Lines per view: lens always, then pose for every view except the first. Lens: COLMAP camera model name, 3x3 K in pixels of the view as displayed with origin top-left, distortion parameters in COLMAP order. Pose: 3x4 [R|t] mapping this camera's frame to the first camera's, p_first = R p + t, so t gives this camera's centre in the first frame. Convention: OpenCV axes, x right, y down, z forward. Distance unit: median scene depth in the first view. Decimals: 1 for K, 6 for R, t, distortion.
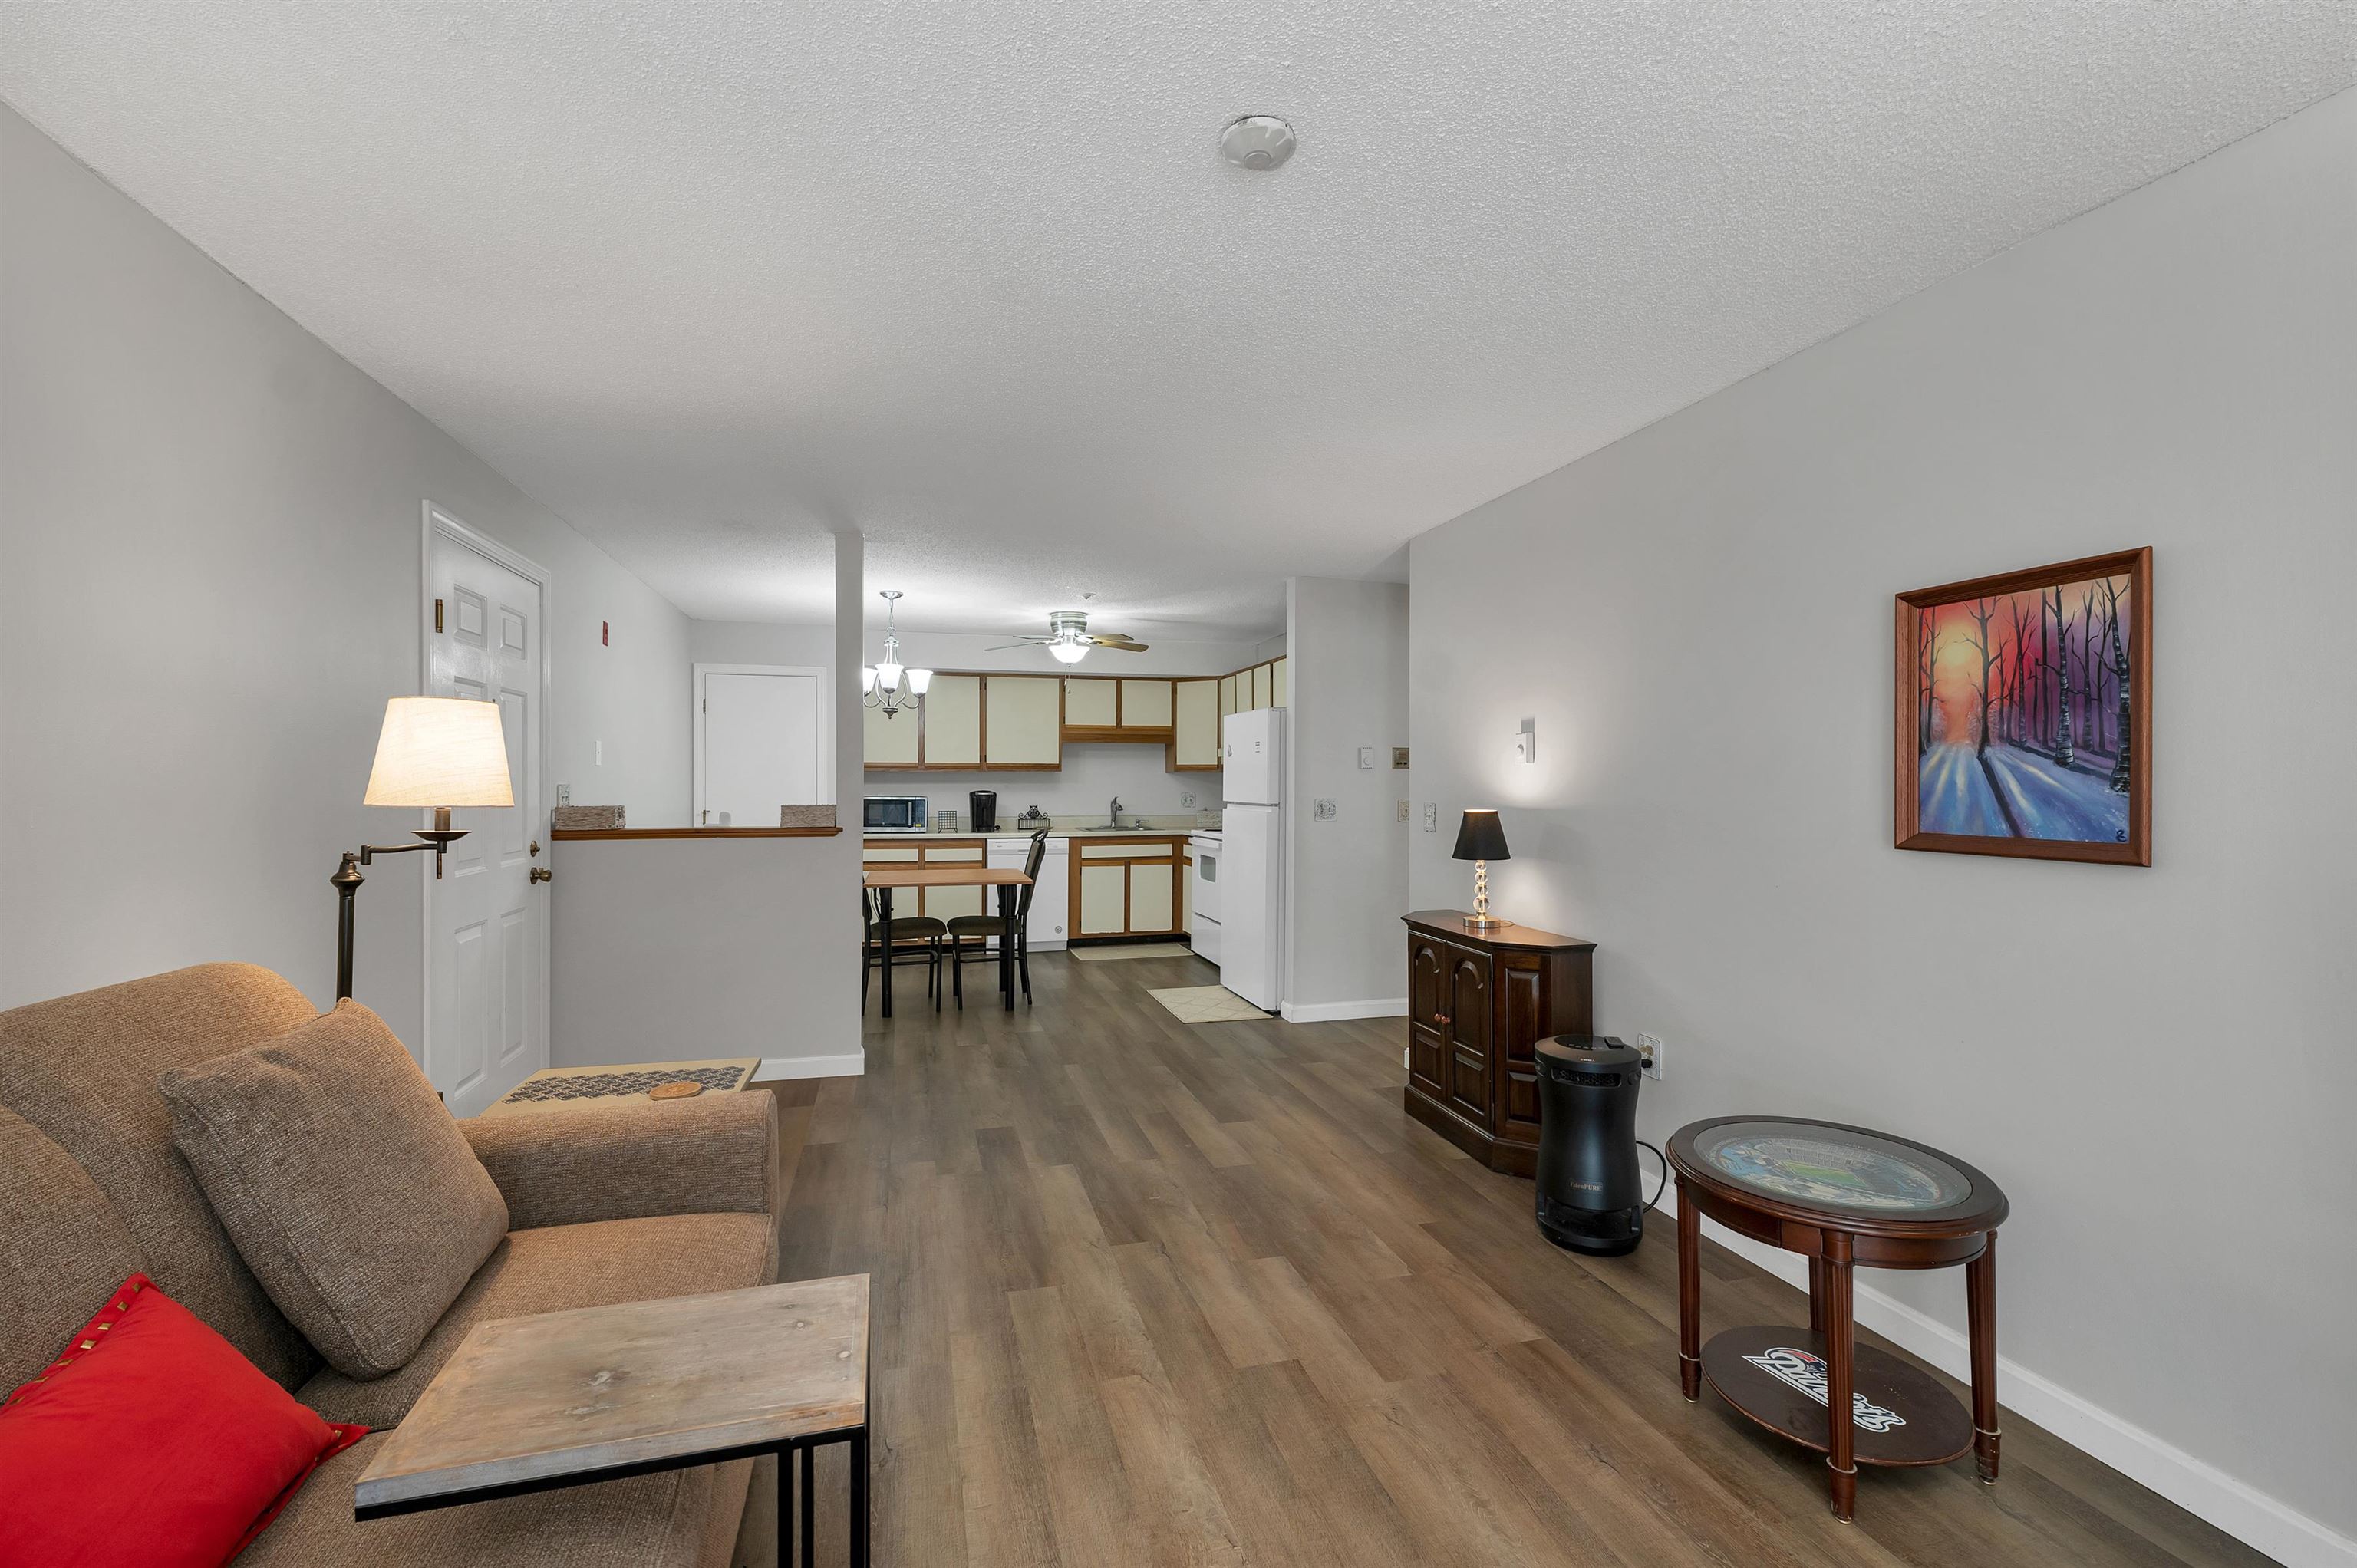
lens RADIAL K [[983.0, 0, 1175.0], [0, 983.0, 788.3], [0, 0, 1]] dist [0.000320, 0.000174]
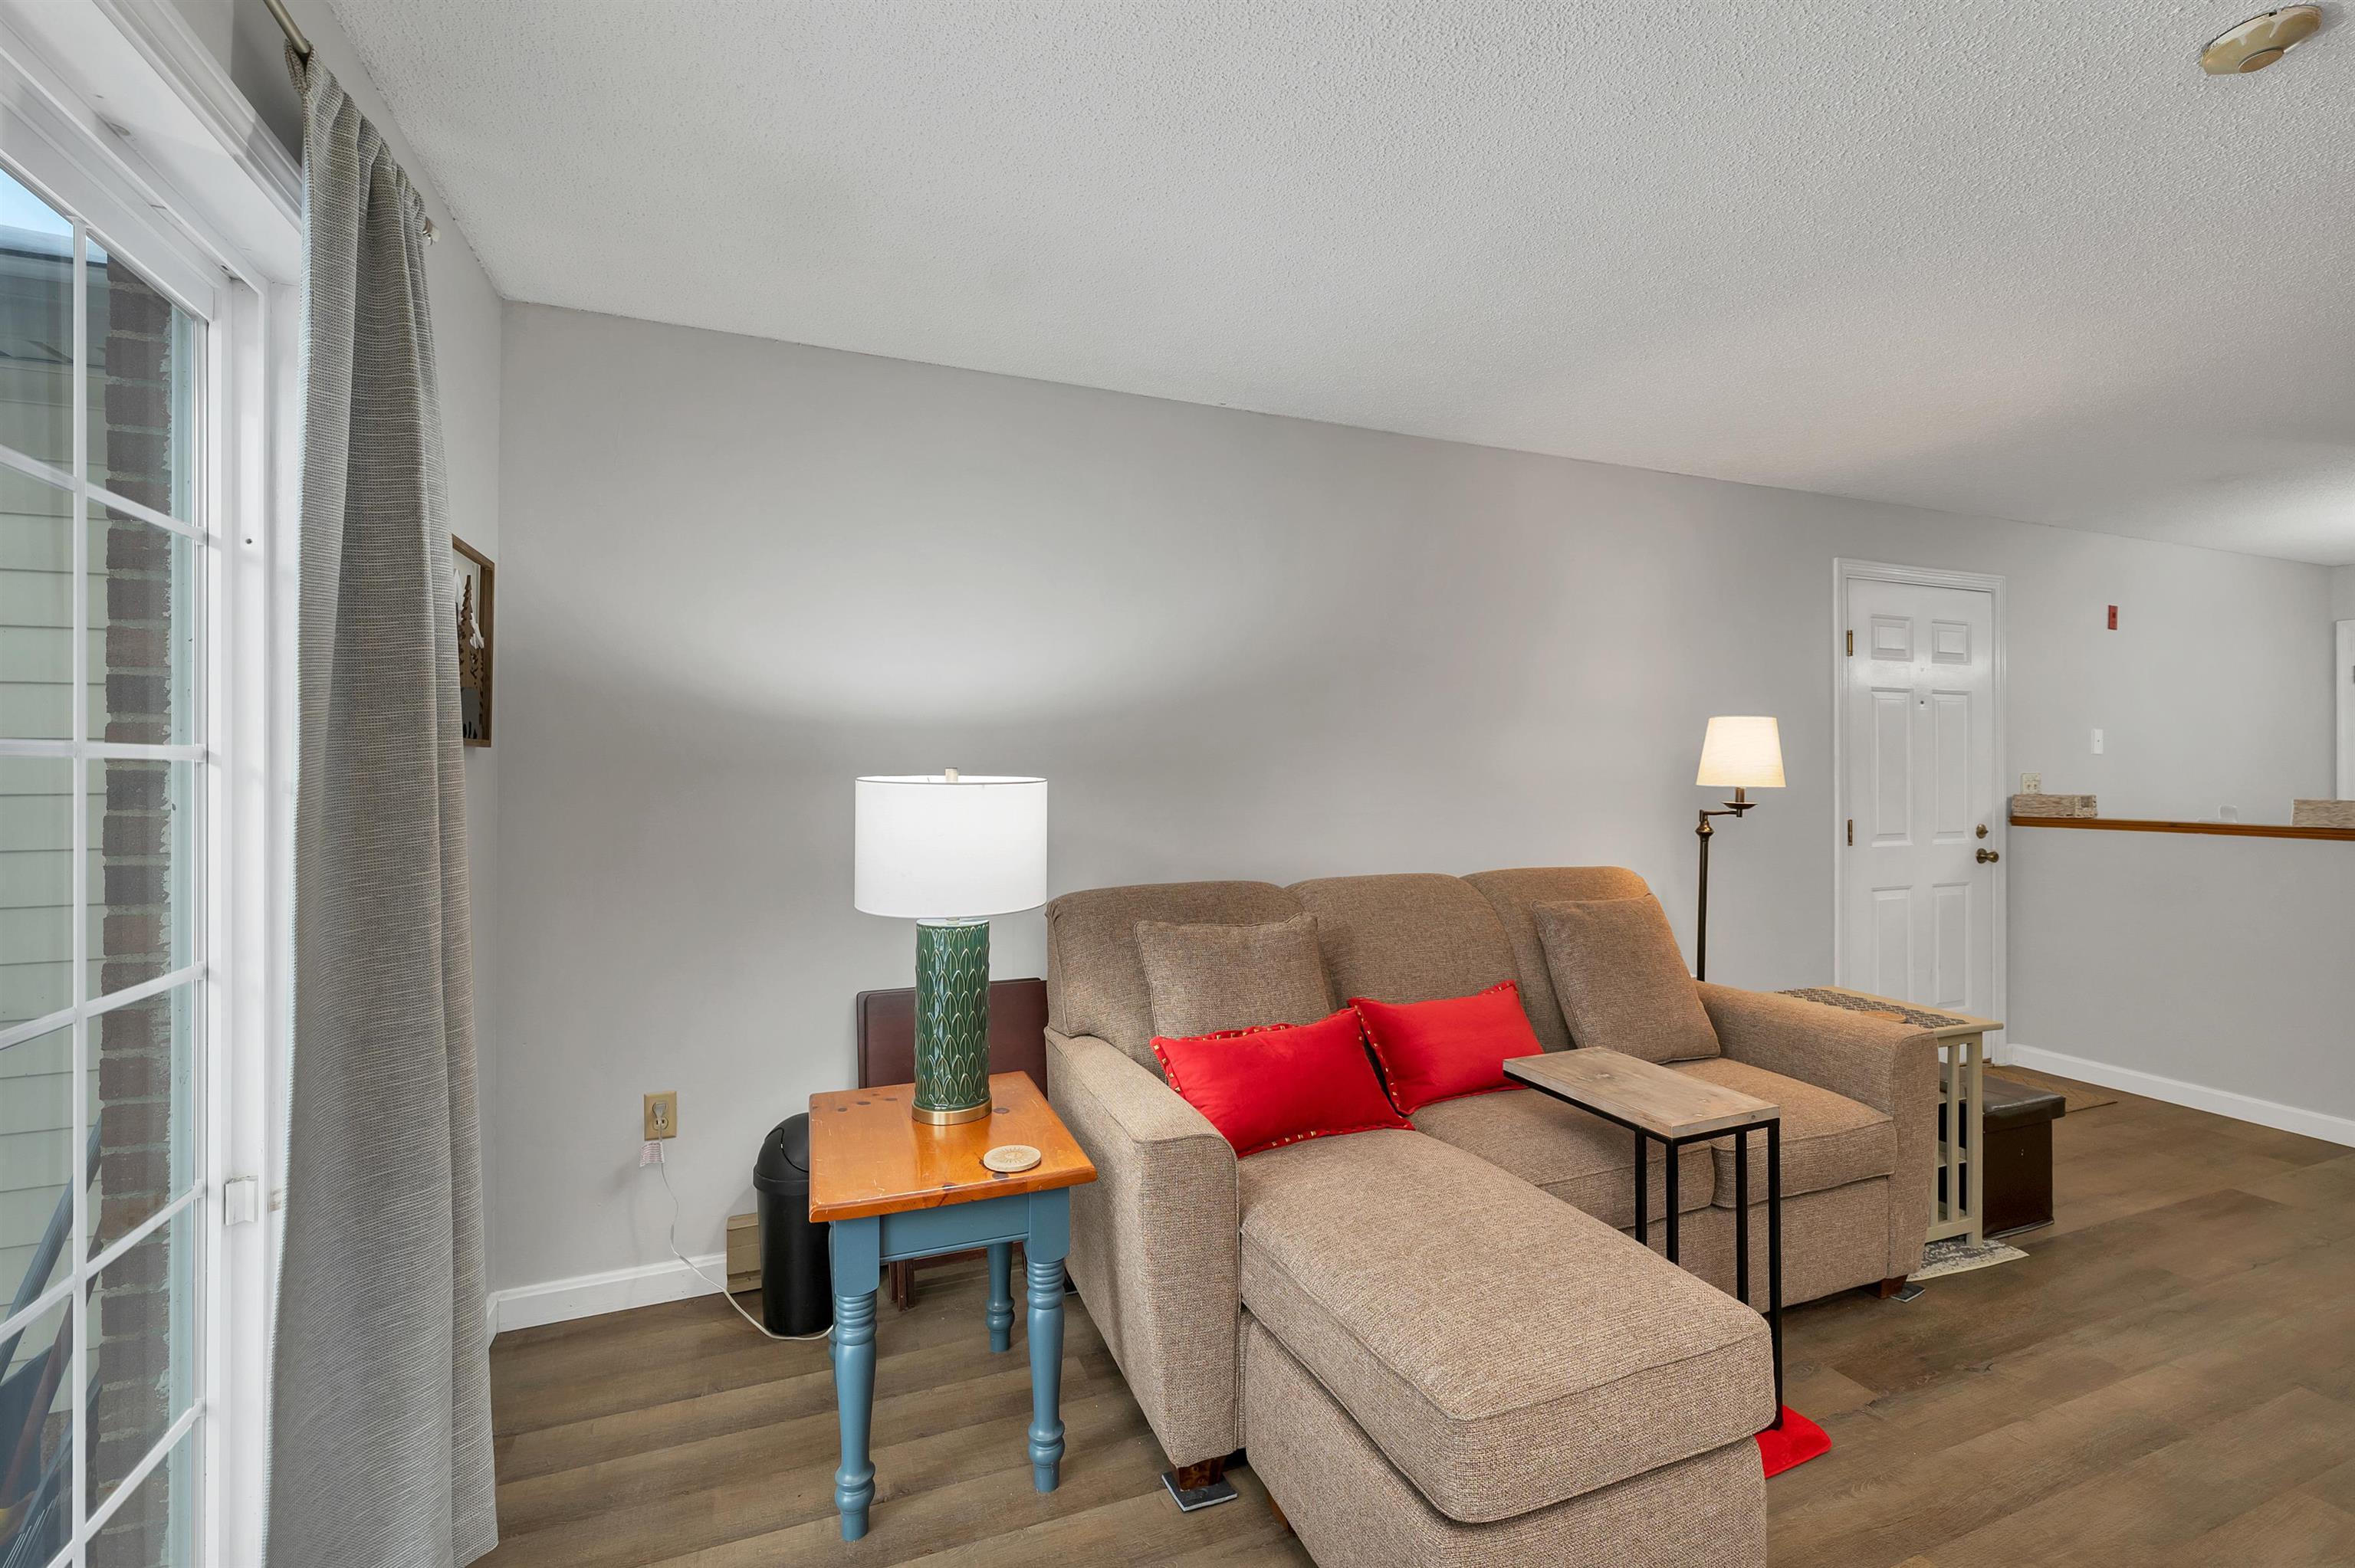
lens RADIAL K [[998.0, 0, 1177.8], [0, 998.0, 762.4], [0, 0, 1]] dist [0.002519, 0.000082]
pose [[0.112555, -0.008794, -0.993607, 0.568832], [-0.005973, 0.999937, -0.009527, 0.000592], [0.993628, 0.007007, 0.112496, -0.031075]]
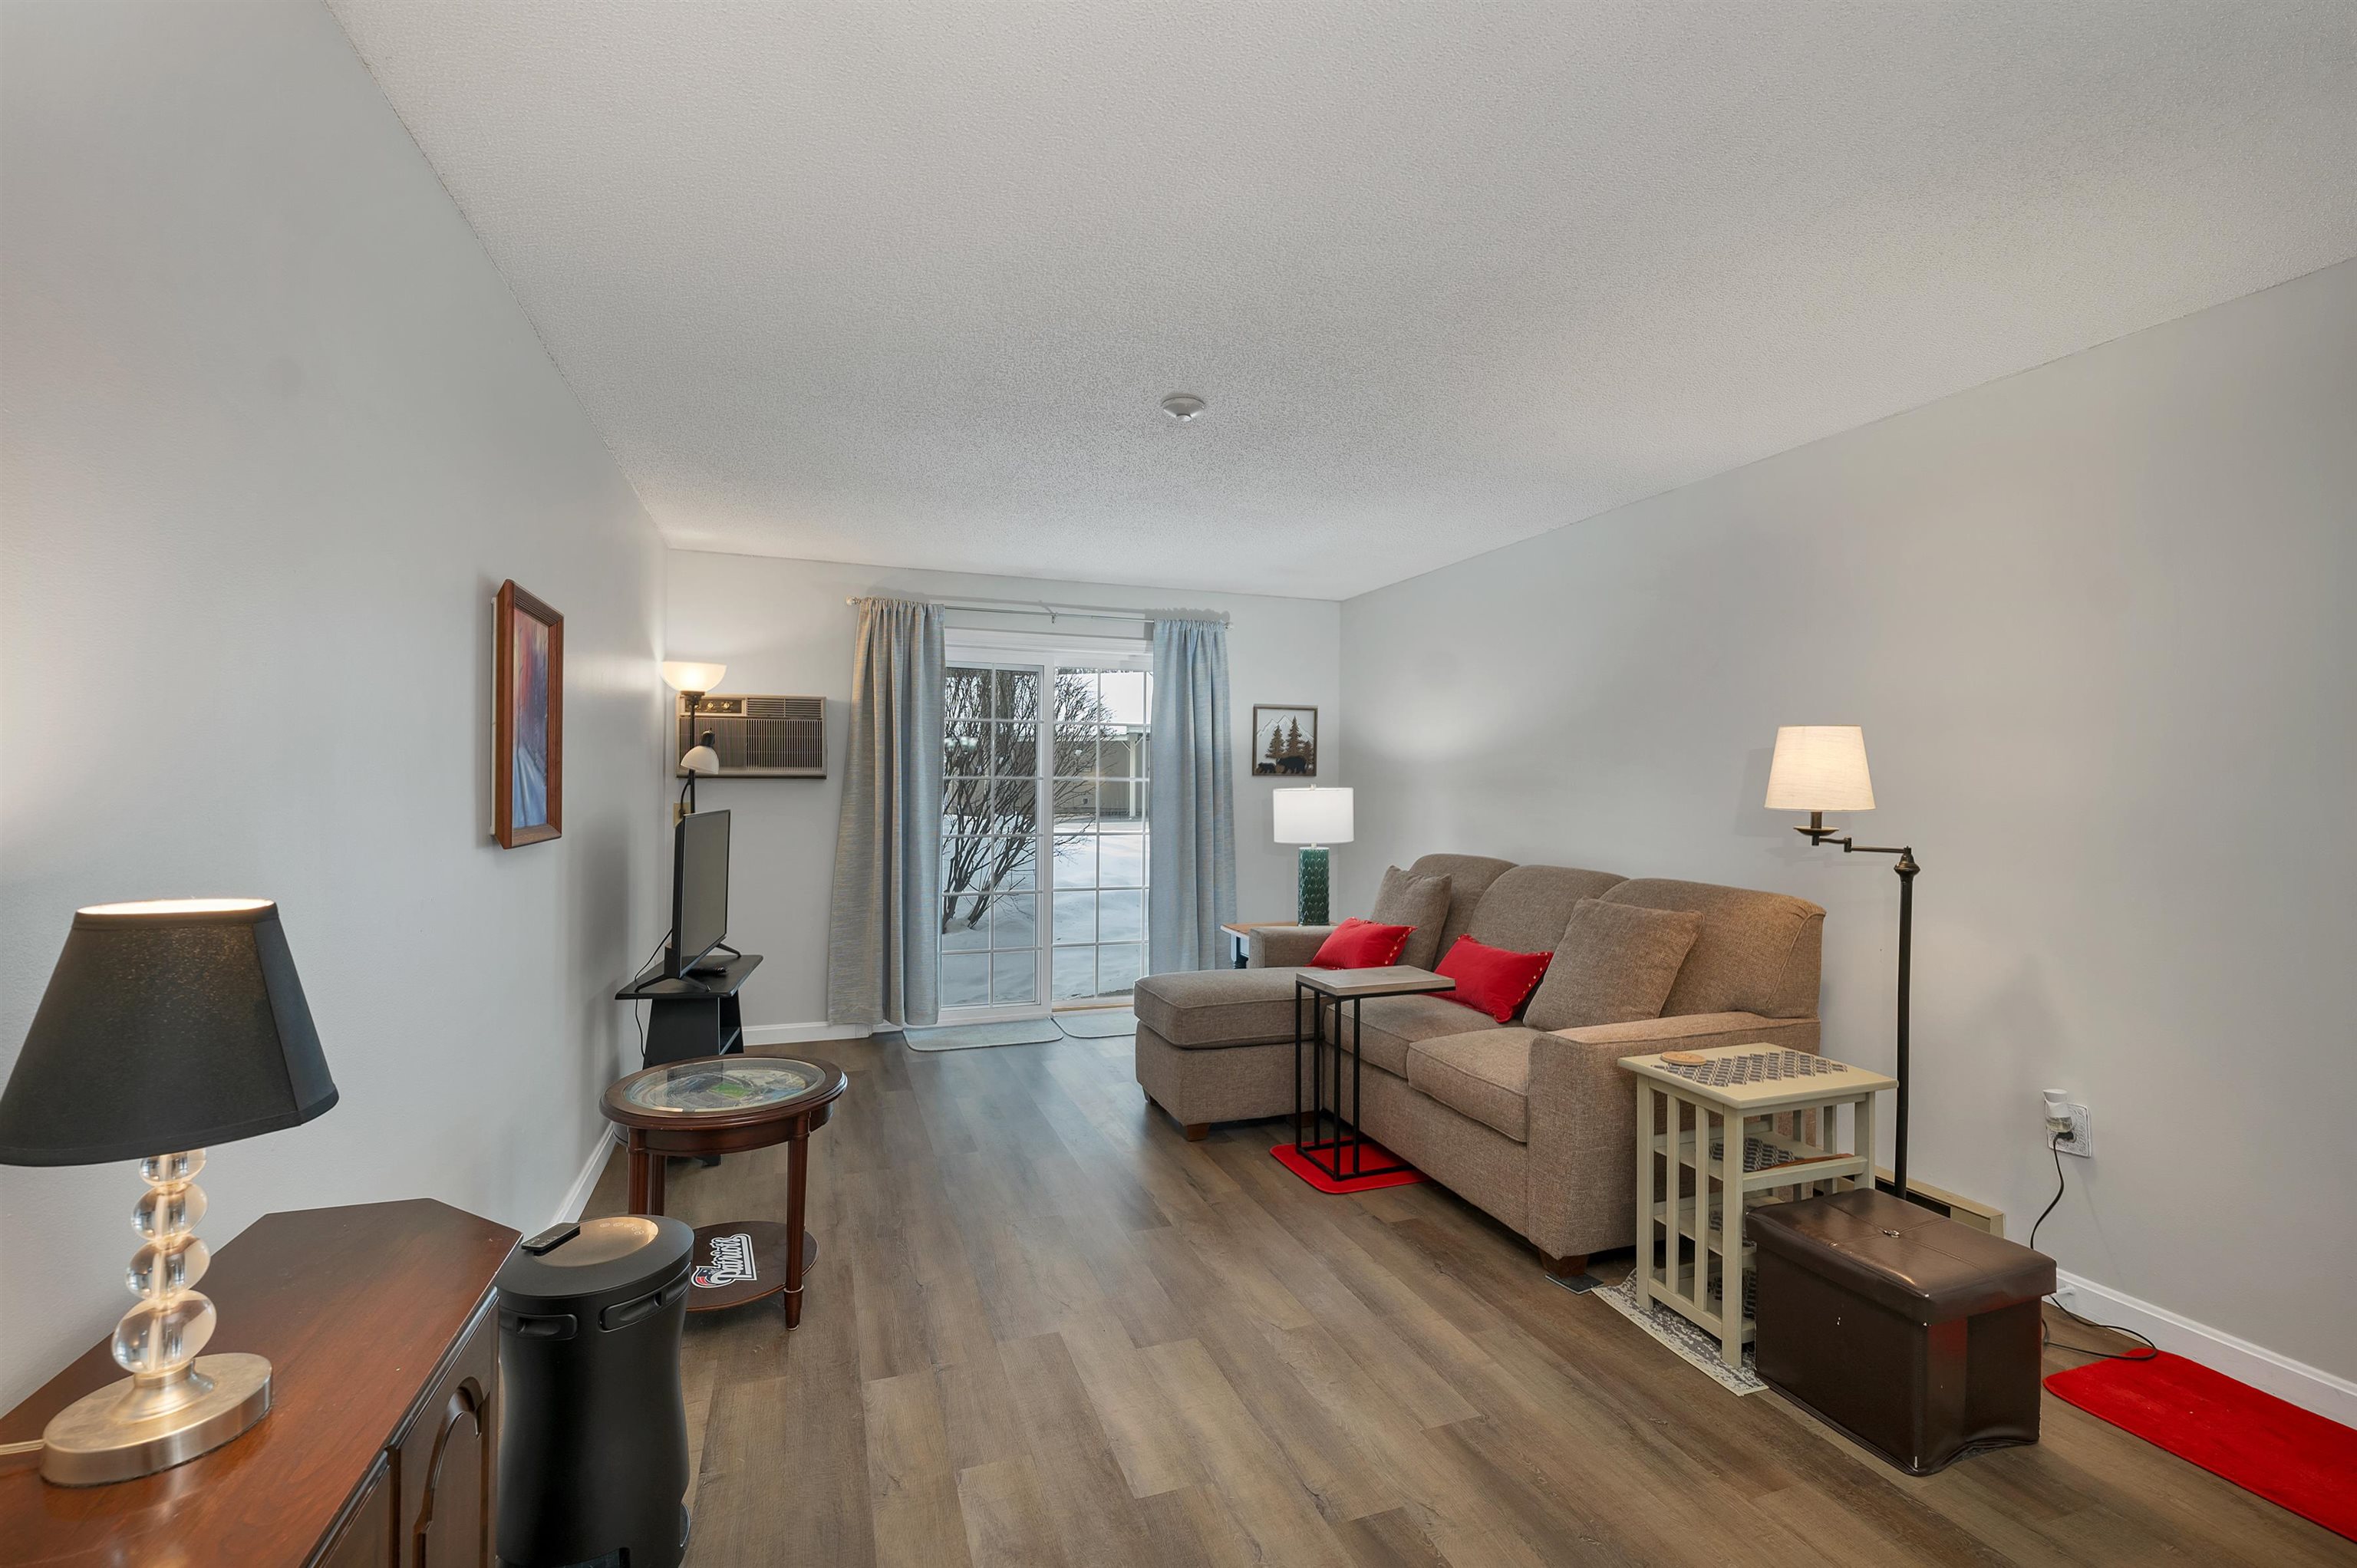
lens RADIAL K [[1009.6, 0, 1159.4], [0, 1009.6, 787.7], [0, 0, 1]] dist [-0.001348, -0.000111]
pose [[-0.997774, -0.008036, -0.066208, 0.156407], [-0.008818, 0.999895, 0.011531, -0.013278], [0.066108, 0.012090, -0.997739, 1.826282]]
